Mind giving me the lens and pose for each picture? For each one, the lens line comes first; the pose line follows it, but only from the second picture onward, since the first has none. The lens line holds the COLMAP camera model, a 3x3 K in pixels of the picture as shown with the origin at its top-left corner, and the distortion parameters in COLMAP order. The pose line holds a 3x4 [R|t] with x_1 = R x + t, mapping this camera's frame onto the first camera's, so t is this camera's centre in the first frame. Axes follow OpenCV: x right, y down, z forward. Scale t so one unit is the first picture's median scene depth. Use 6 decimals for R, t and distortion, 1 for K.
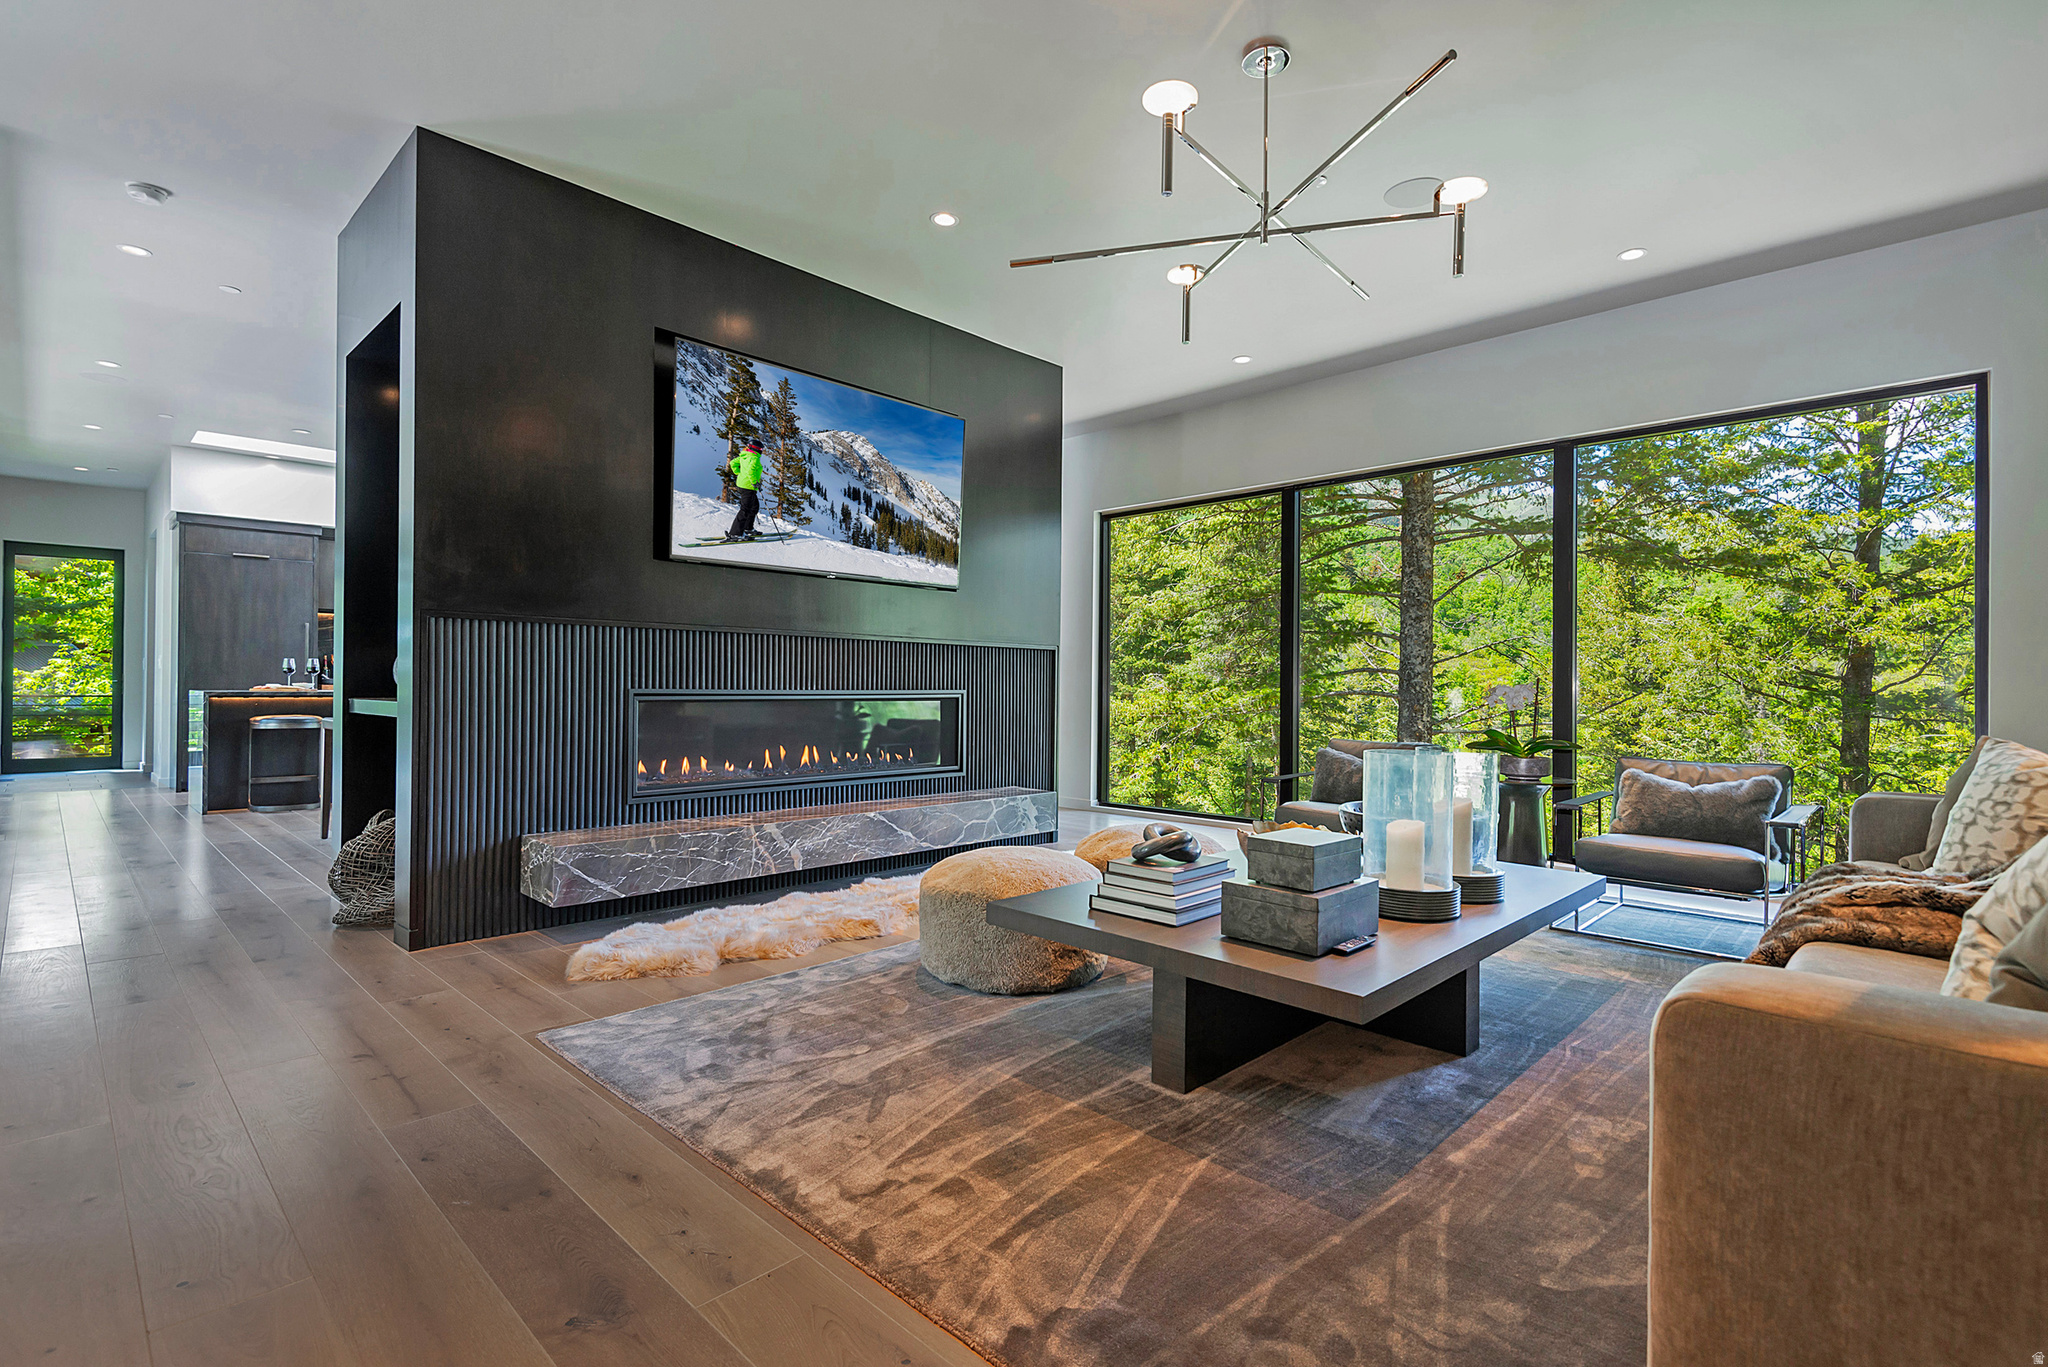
lens RADIAL K [[950.1, 0, 1026.8], [0, 950.1, 677.9], [0, 0, 1]] dist [0.036471, -0.020686]
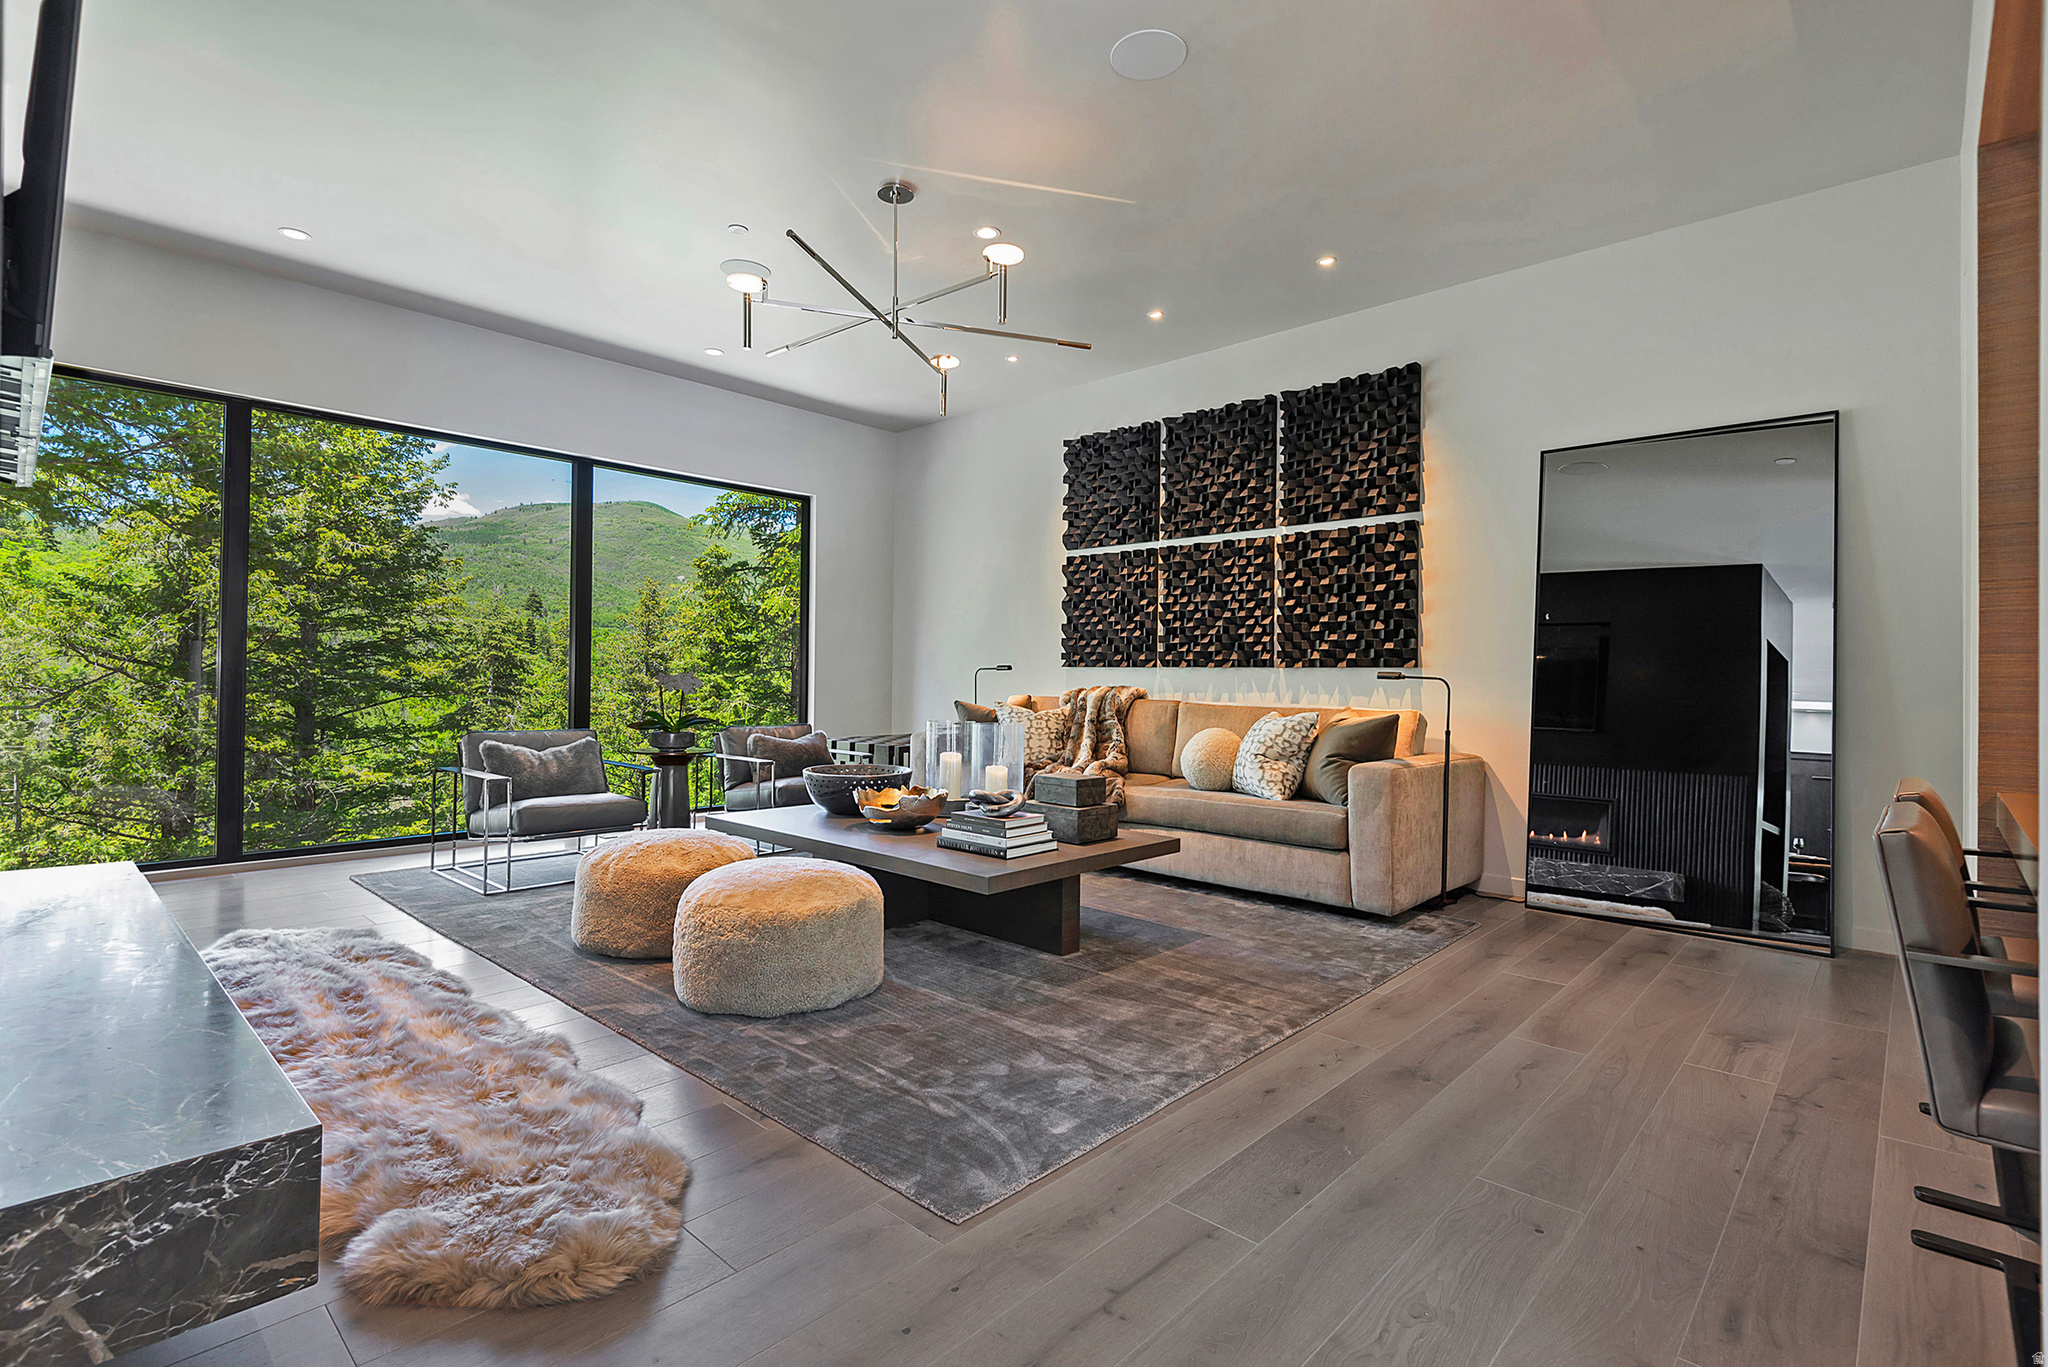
lens RADIAL K [[950.1, 0, 1026.8], [0, 950.1, 677.9], [0, 0, 1]] dist [0.036471, -0.020686]
pose [[-0.018982, -0.010231, 0.999767, -0.740888], [-0.015735, 0.999827, 0.009933, -0.010484], [-0.999696, -0.015542, -0.019140, 0.609294]]
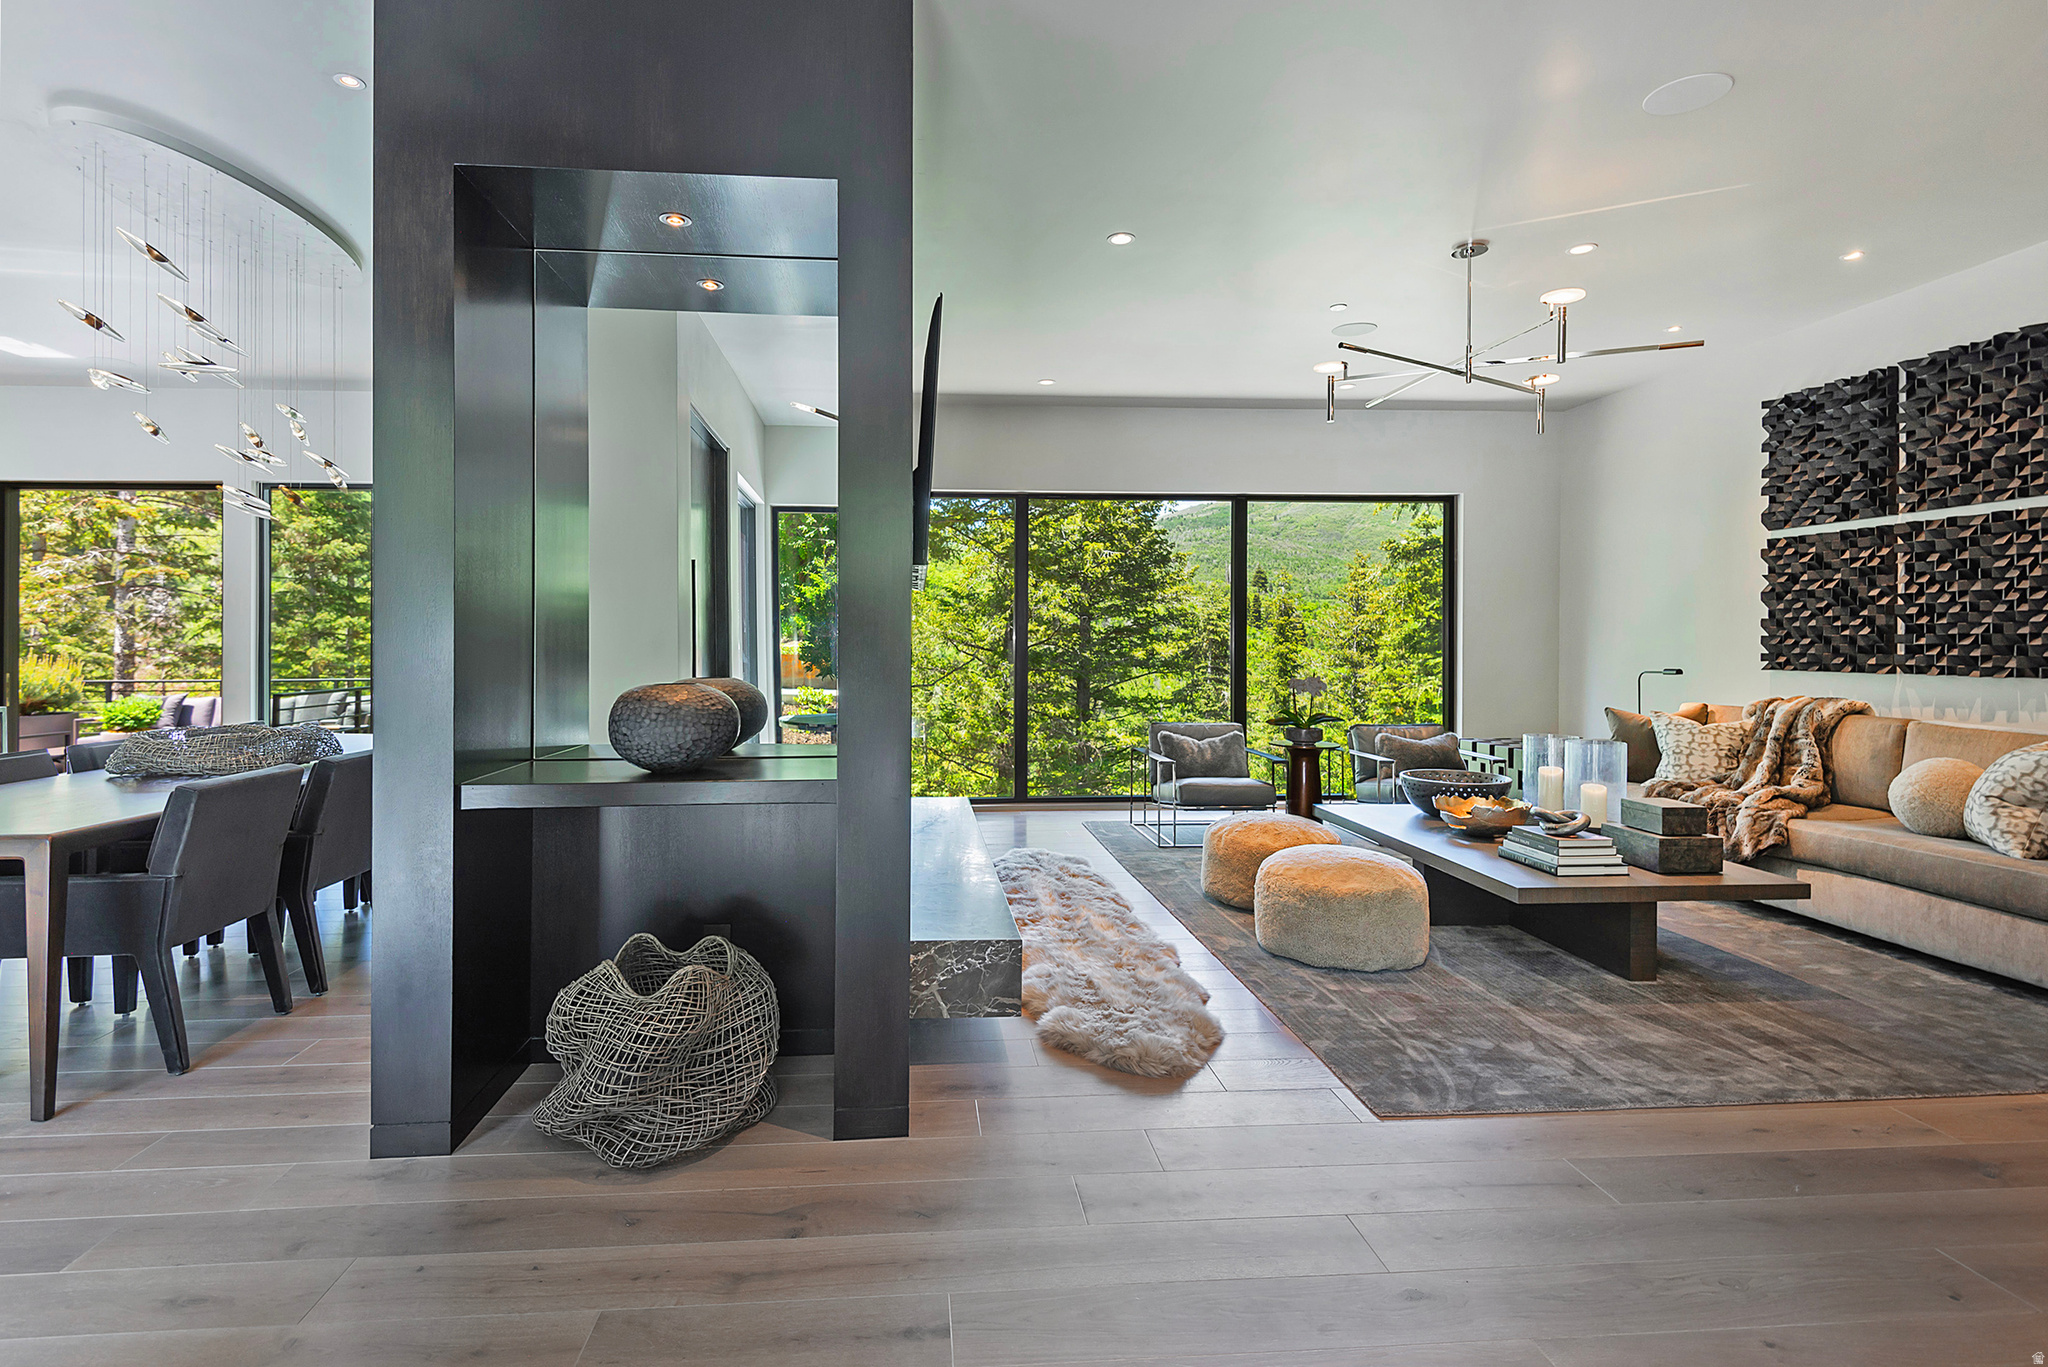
lens RADIAL K [[996.3, 0, 960.4], [0, 996.3, 648.1], [0, 0, 1]] dist [0.001814, -0.006346]
pose [[0.681019, -0.011221, 0.732180, -0.946587], [0.003022, 0.999917, 0.012513, -0.063948], [-0.732260, -0.006308, 0.680996, 0.399382]]
